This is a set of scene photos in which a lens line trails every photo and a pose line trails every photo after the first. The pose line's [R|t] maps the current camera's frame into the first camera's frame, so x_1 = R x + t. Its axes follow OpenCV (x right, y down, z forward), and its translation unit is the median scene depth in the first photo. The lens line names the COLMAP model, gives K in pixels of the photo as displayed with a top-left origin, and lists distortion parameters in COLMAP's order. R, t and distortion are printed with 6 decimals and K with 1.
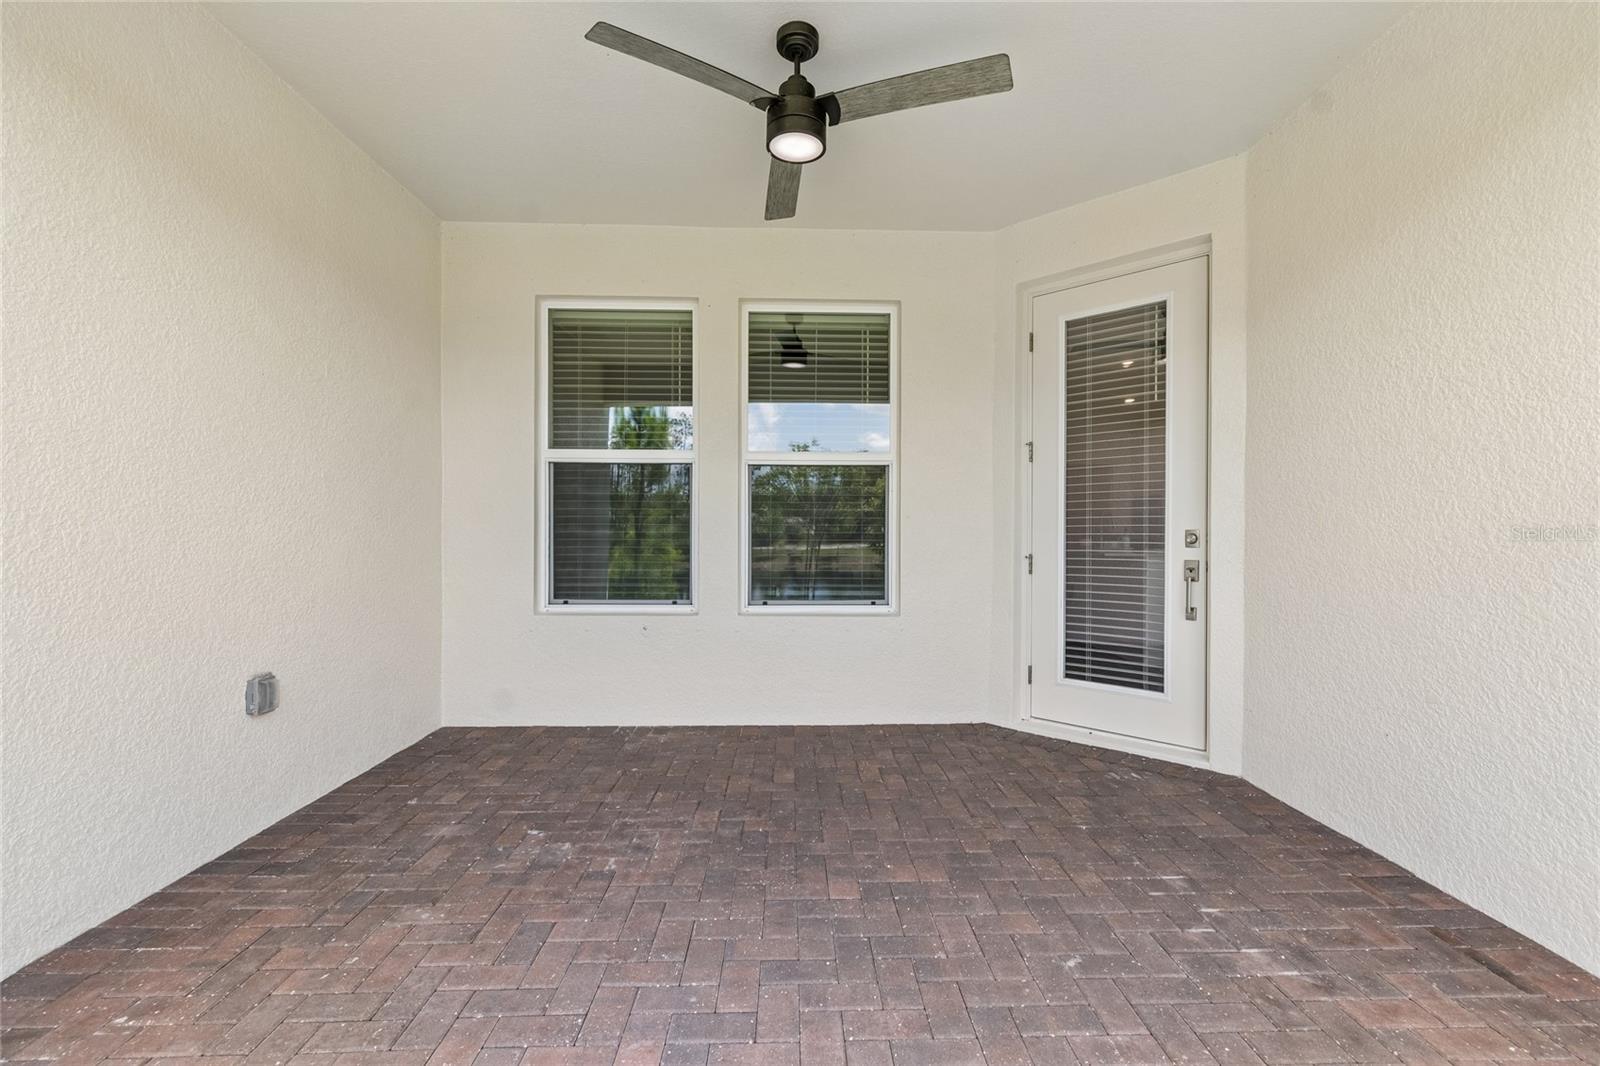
lens RADIAL K [[706.4, 0, 811.3], [0, 706.4, 536.5], [0, 0, 1]] dist [0.007847, -0.004113]
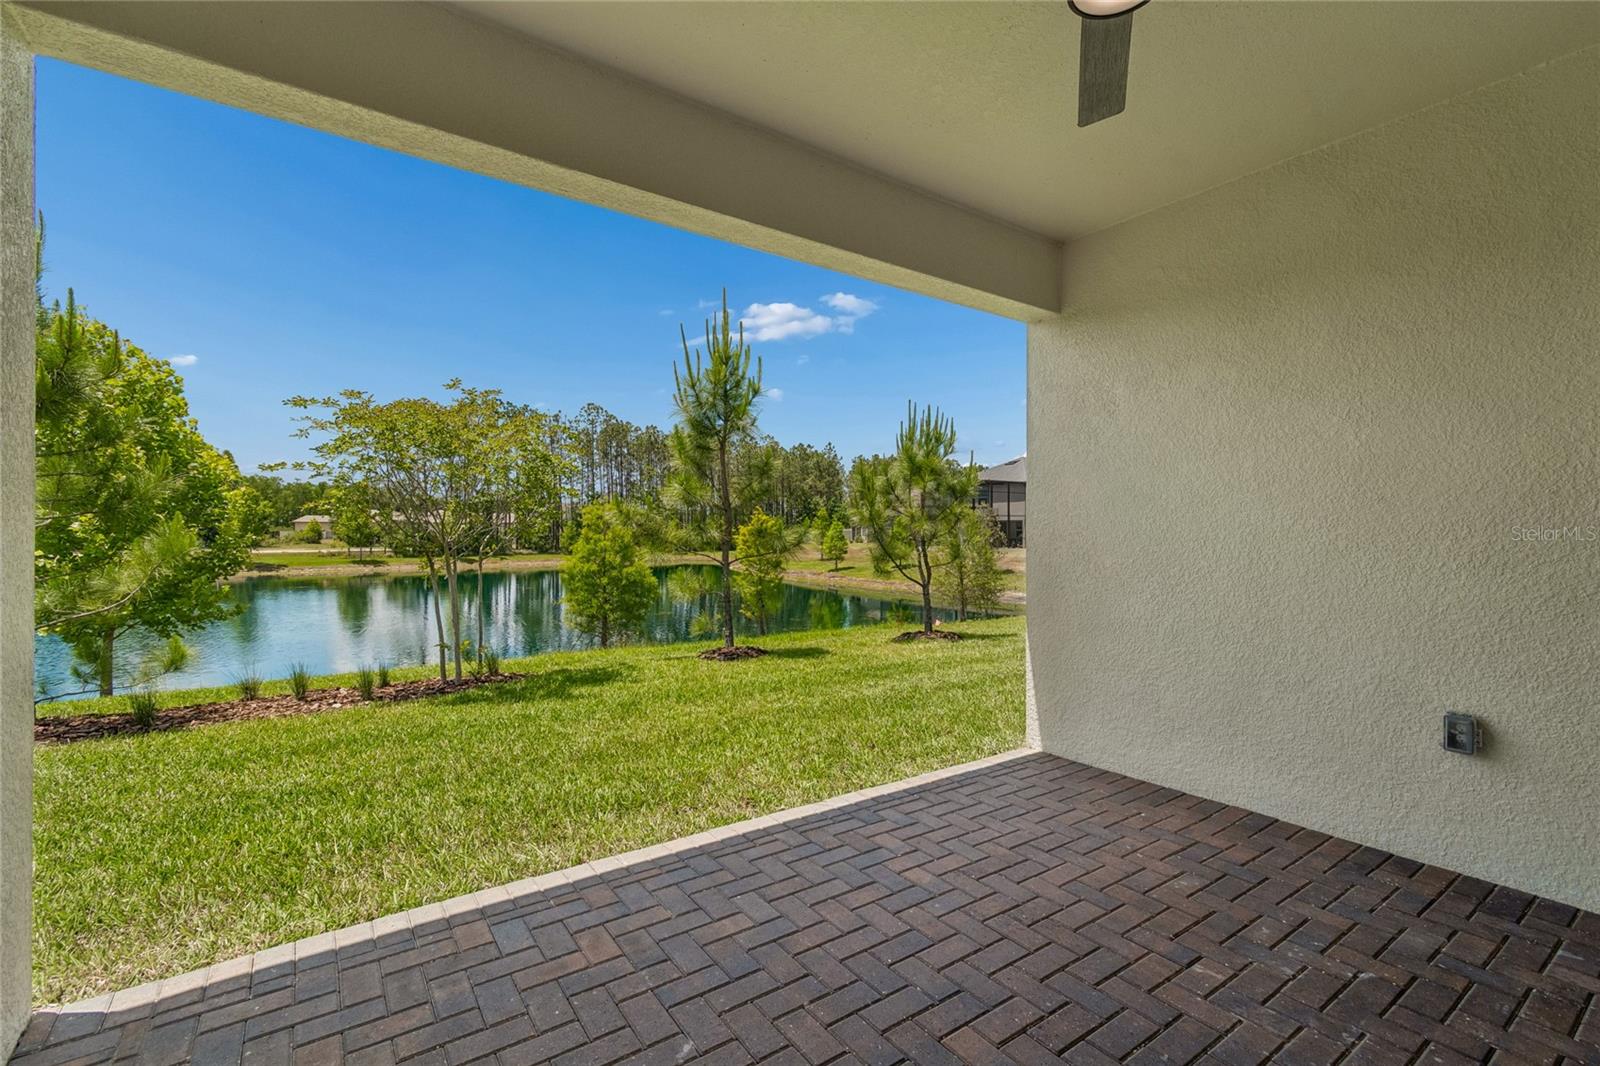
lens RADIAL K [[706.4, 0, 811.3], [0, 706.4, 536.5], [0, 0, 1]] dist [0.007847, -0.004113]
pose [[-0.834893, 0.001721, -0.550410, 0.429465], [-0.004140, 0.999947, 0.009408, -0.050072], [0.550397, 0.010133, -0.834841, 1.055810]]
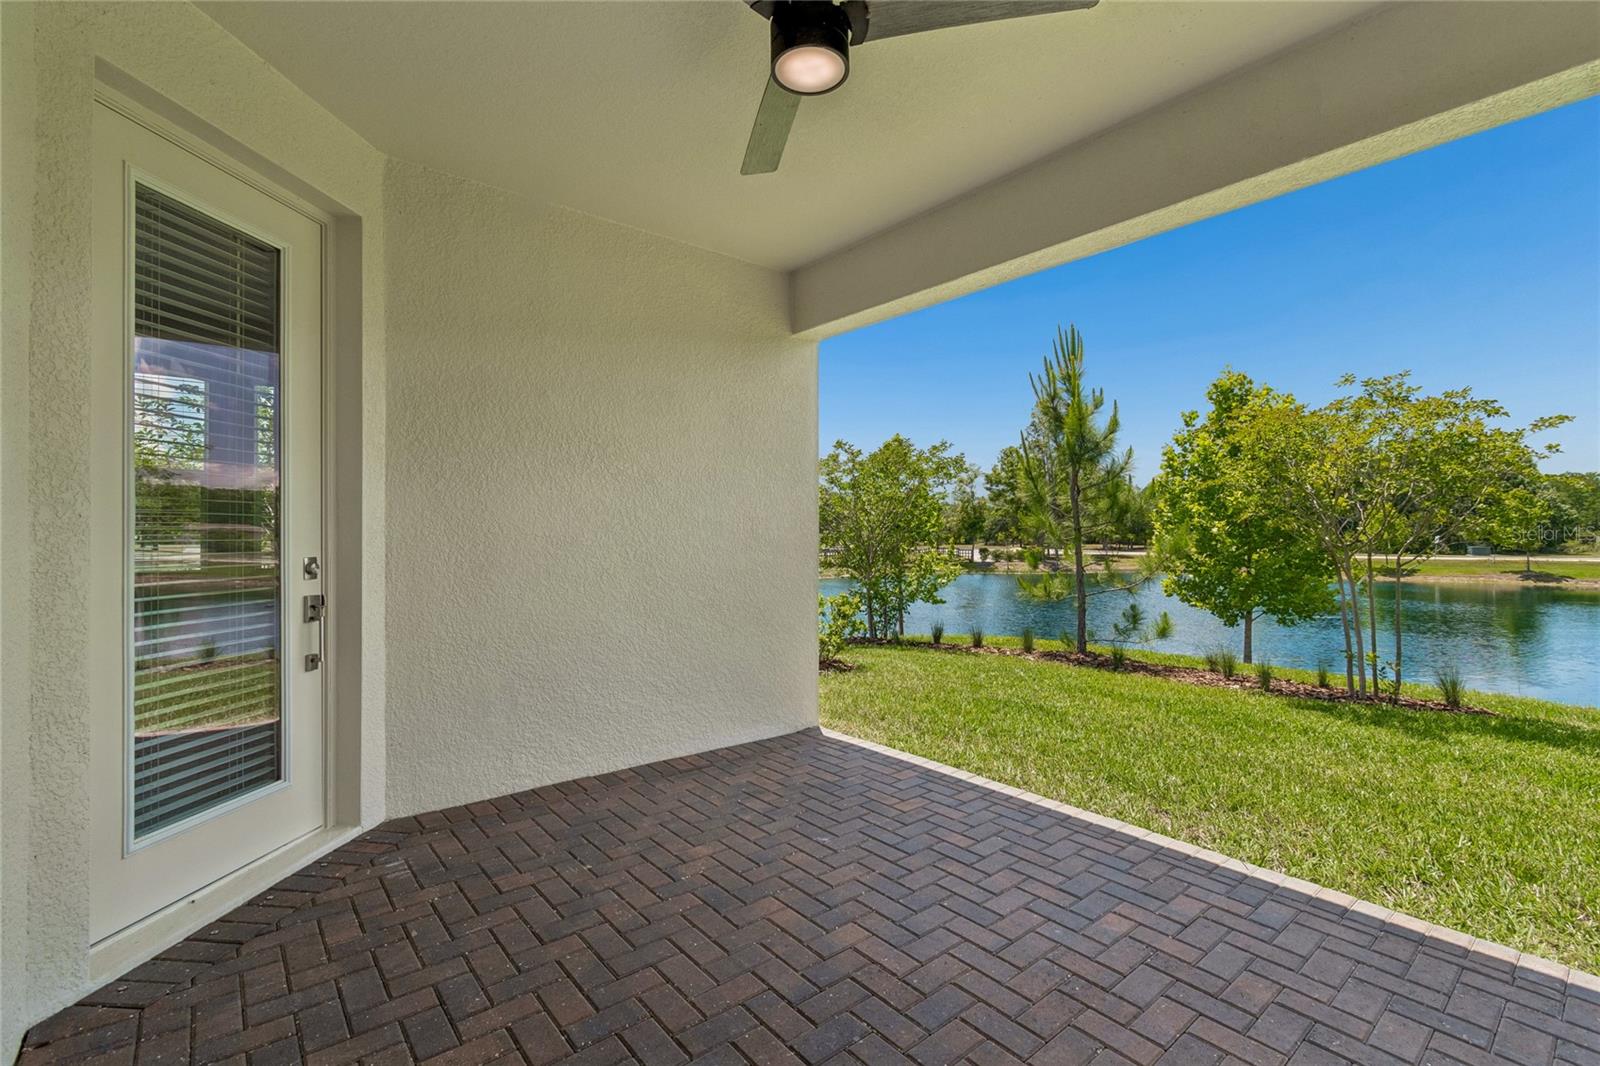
lens RADIAL K [[706.4, 0, 811.3], [0, 706.4, 536.5], [0, 0, 1]] dist [0.007847, -0.004113]
pose [[-0.622674, -0.006218, 0.782456, -0.466709], [-0.000999, 0.999974, 0.007151, -0.042455], [-0.782480, 0.003671, -0.622664, 1.122289]]
